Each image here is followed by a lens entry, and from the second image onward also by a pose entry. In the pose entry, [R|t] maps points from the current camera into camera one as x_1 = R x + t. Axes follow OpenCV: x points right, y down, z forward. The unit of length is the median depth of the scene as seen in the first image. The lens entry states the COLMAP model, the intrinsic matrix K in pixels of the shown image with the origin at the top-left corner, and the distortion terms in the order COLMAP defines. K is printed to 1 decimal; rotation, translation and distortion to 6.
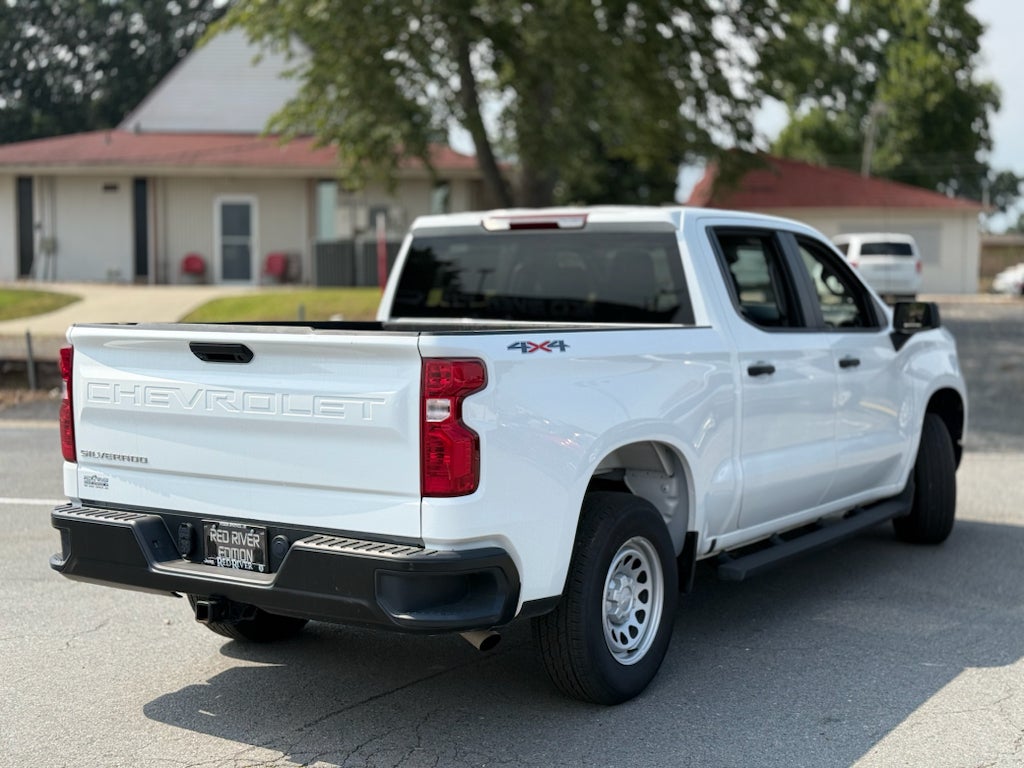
lens RADIAL K [[1430.8, 0, 512.0], [0, 1430.8, 384.0], [0, 0, 1]] dist [0.190798, -0.467339]
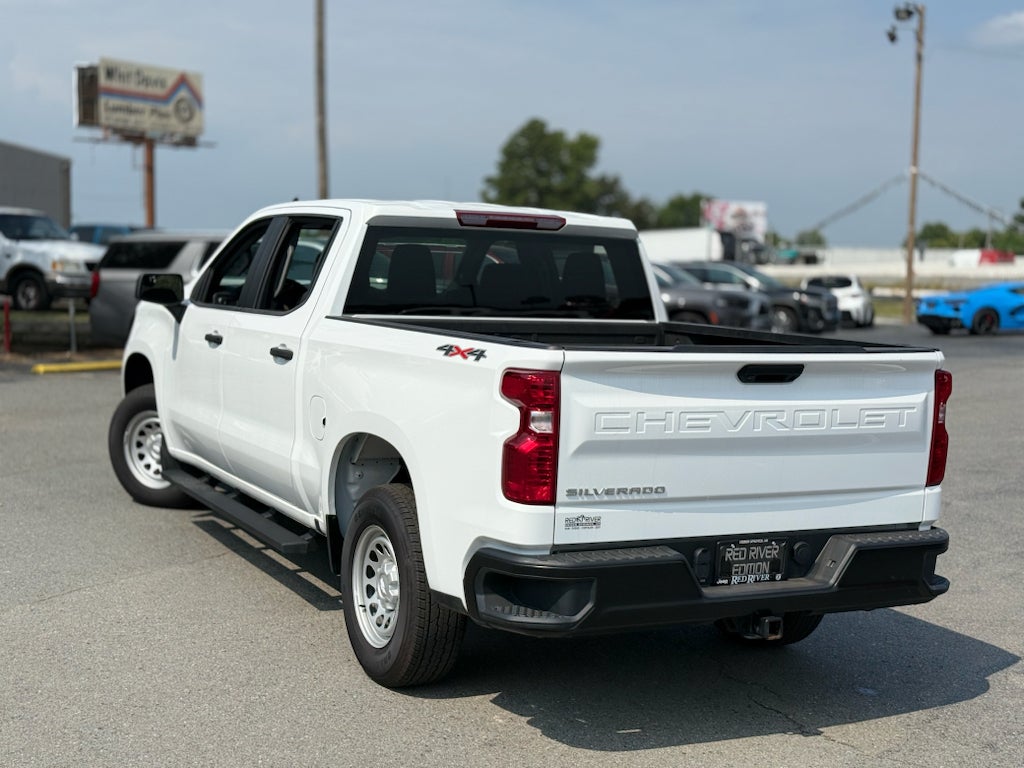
lens RADIAL K [[1430.8, 0, 512.0], [0, 1430.8, 384.0], [0, 0, 1]] dist [0.190798, -0.467339]
pose [[0.486153, -0.063706, 0.871549, -1.153420], [0.017449, 0.997848, 0.063205, -0.080137], [-0.873700, -0.015519, 0.486218, 0.652287]]
